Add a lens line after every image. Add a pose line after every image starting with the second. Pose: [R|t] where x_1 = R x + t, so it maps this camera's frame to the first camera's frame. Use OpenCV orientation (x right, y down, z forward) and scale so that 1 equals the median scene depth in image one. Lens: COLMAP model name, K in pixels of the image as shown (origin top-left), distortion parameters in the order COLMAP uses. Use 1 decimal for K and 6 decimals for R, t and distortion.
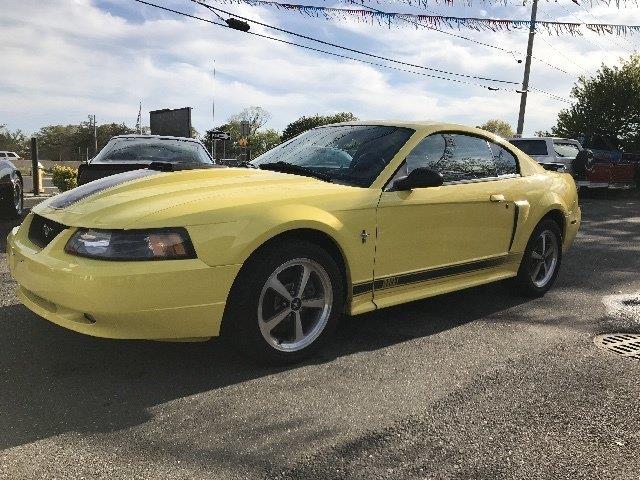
lens RADIAL K [[503.2, 0, 320.0], [0, 503.2, 240.0], [0, 0, 1]] dist [0.005795, 0.000375]
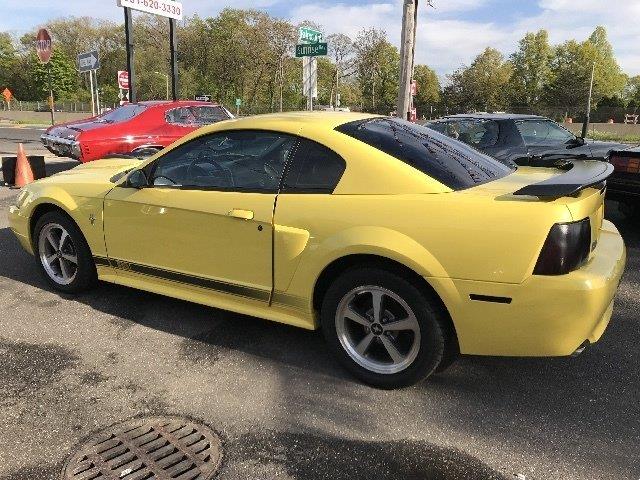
lens RADIAL K [[526.8, 0, 320.0], [0, 526.8, 240.0], [0, 0, 1]] dist [0.011346, -0.012295]
pose [[0.349379, 0.196651, -0.916113, 1.526988], [-0.145163, 0.977283, 0.154421, -0.248751], [0.925669, 0.079034, 0.369988, 1.032256]]
